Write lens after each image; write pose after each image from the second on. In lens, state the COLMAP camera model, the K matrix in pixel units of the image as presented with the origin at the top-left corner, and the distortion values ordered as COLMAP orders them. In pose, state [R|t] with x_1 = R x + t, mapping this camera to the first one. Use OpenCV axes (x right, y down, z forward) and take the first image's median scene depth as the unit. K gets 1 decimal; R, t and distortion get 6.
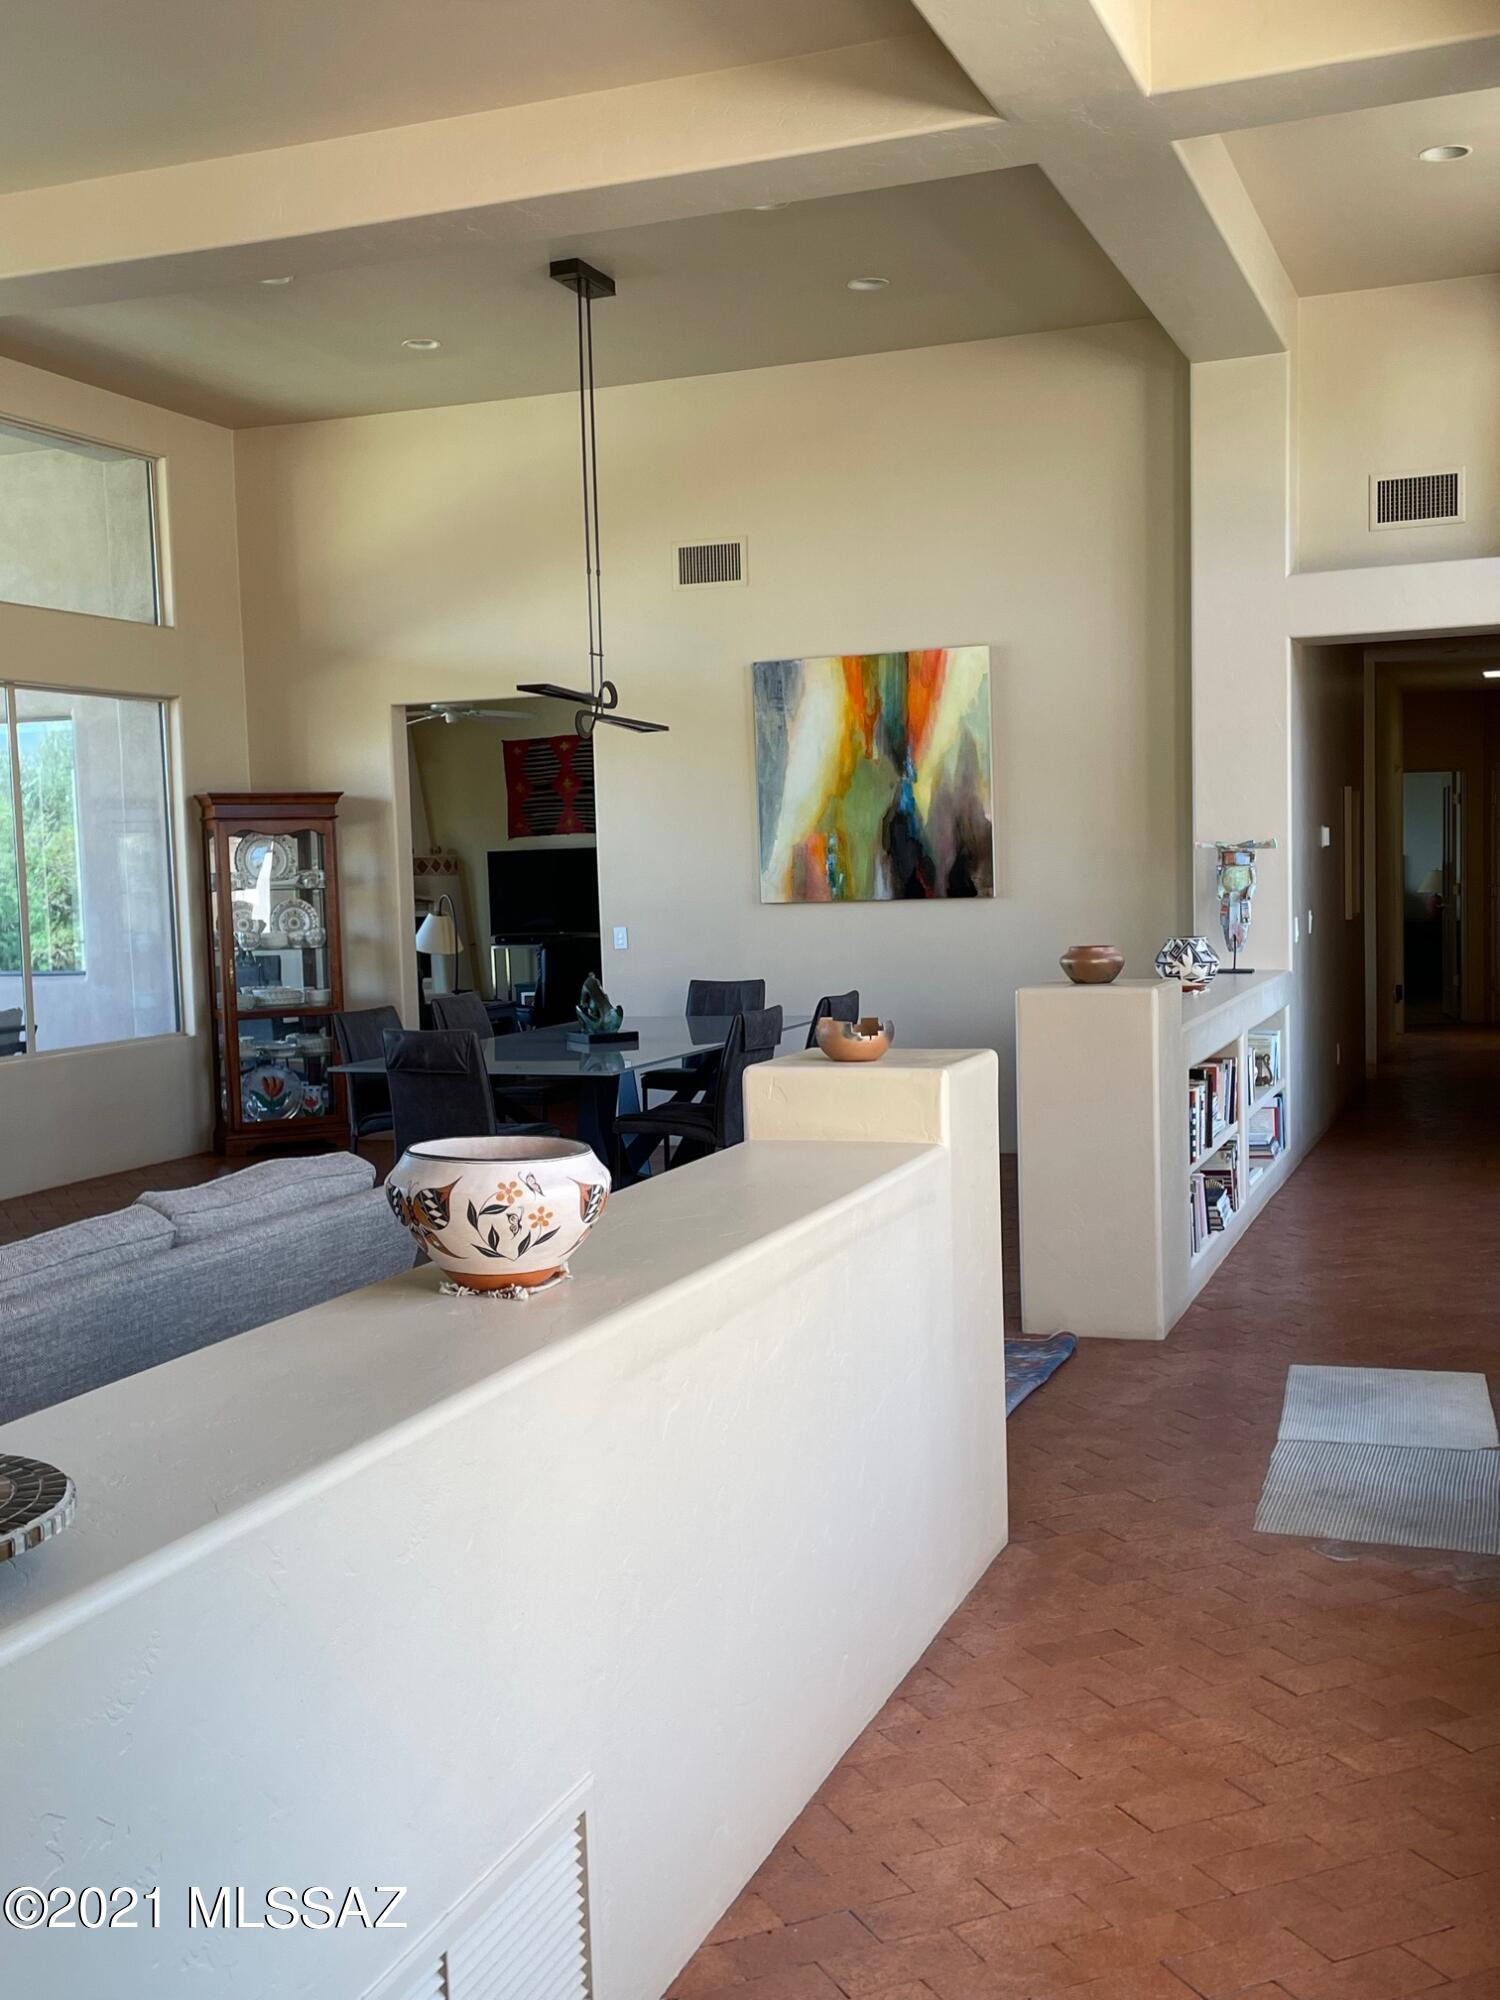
lens RADIAL K [[2082.9, 0, 749.5], [0, 2082.9, 1000.4], [0, 0, 1]] dist [-0.007921, 0.000000]
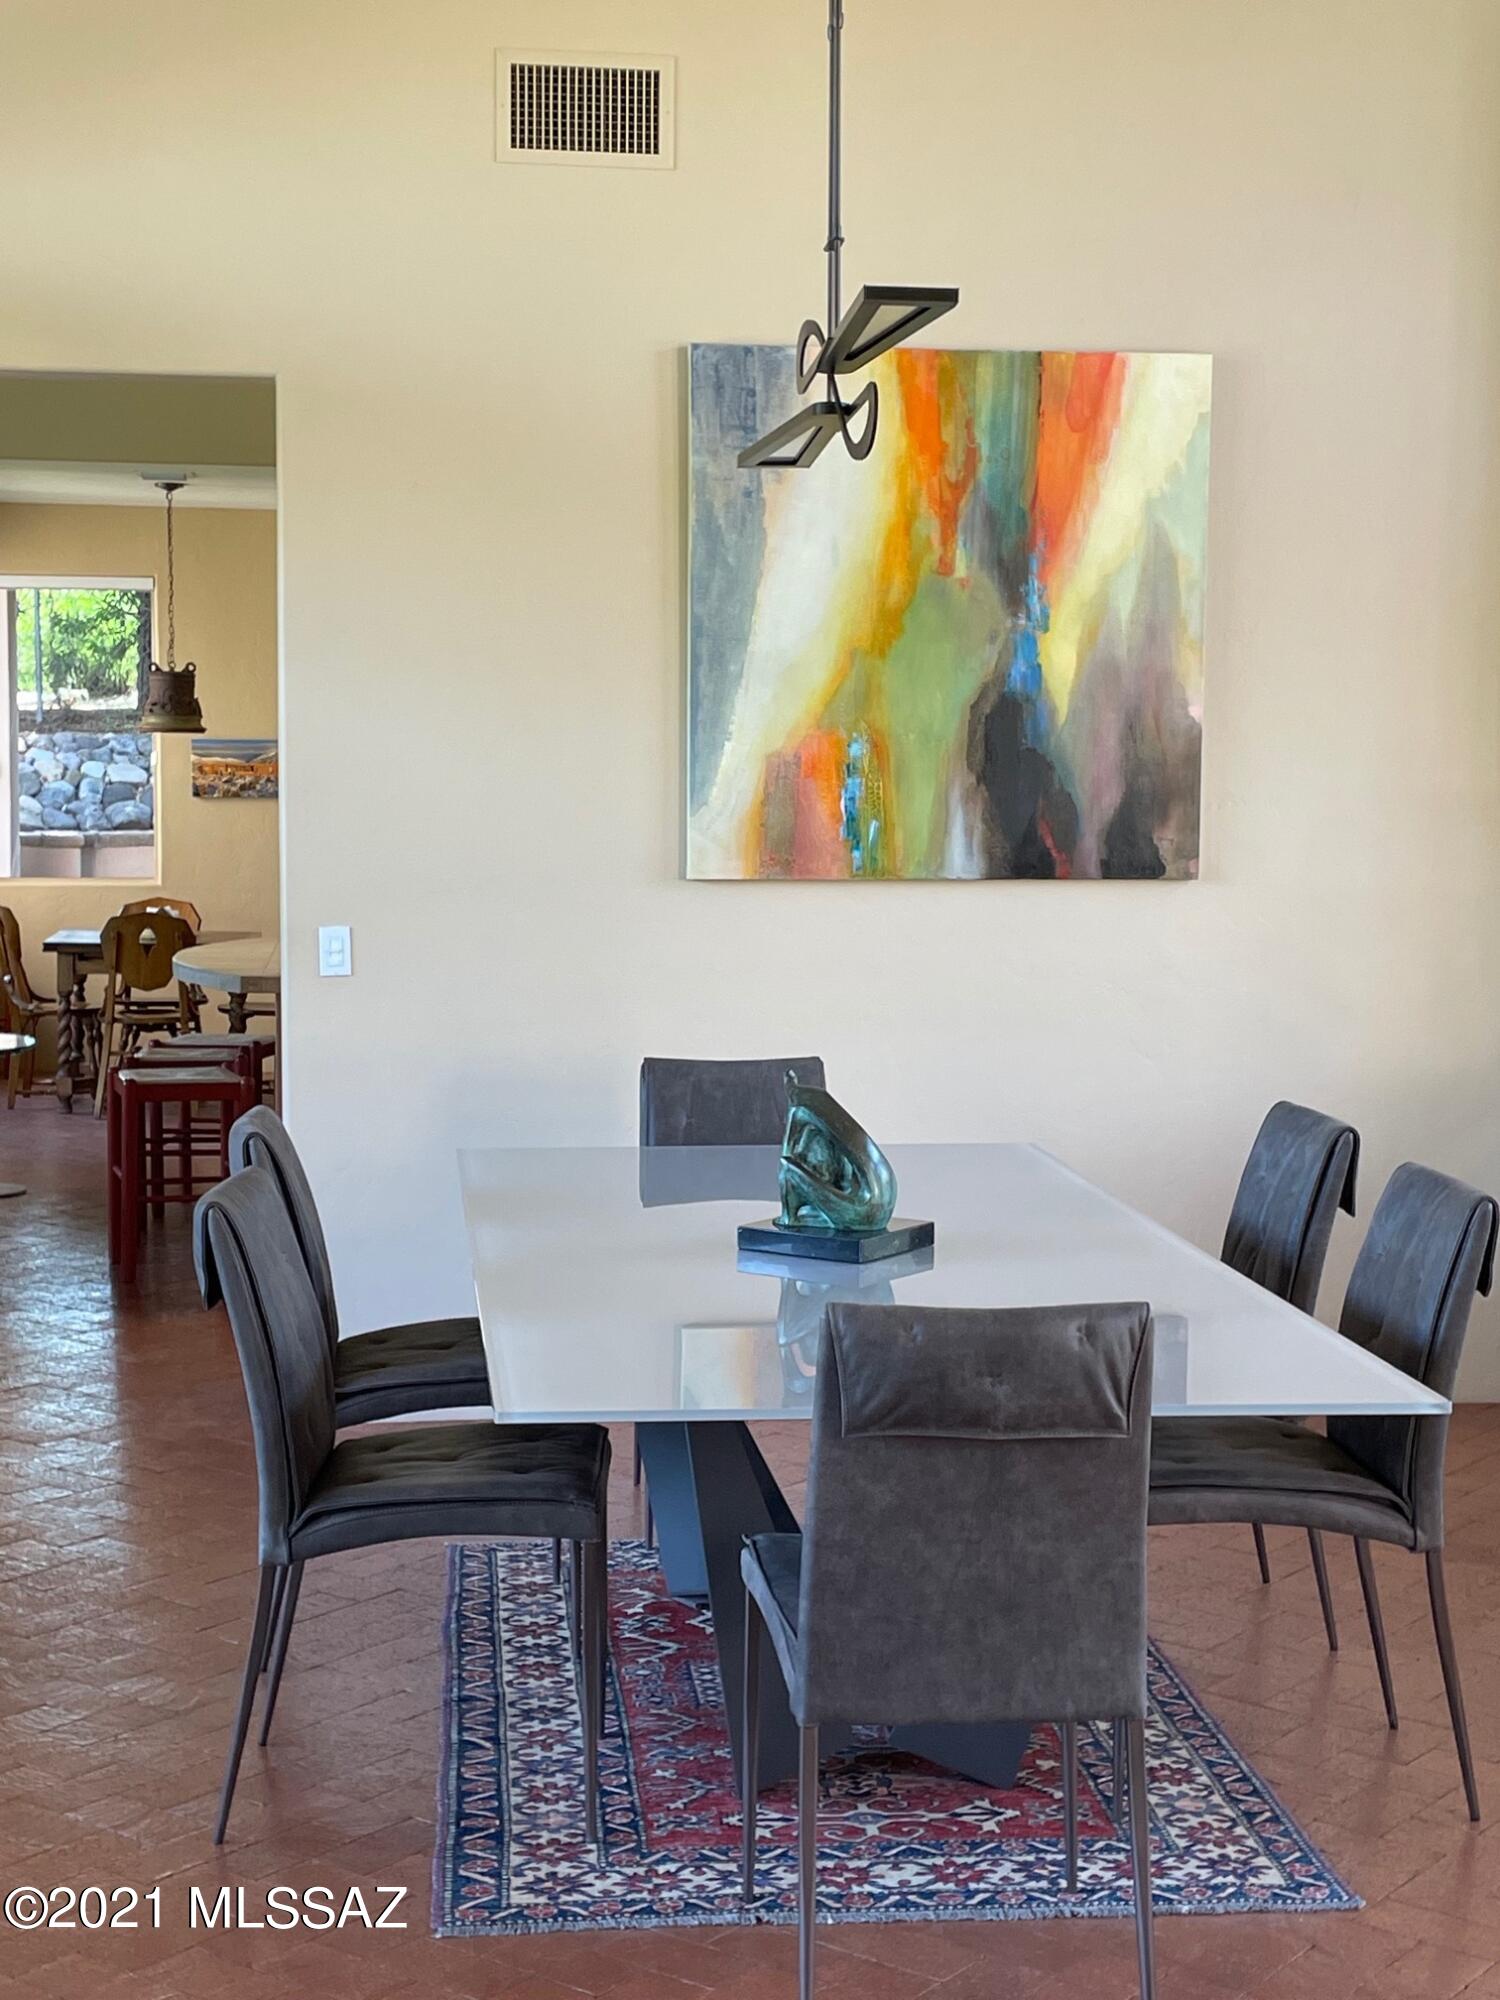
lens RADIAL K [[2851.9, 0, 751.3], [0, 2851.9, 1002.7], [0, 0, 1]] dist [0.046829, 0.000000]
pose [[0.887689, 0.002227, 0.460439, -0.275823], [-0.005345, 0.999971, 0.005467, -0.023963], [-0.460413, -0.007314, 0.887675, 0.454857]]
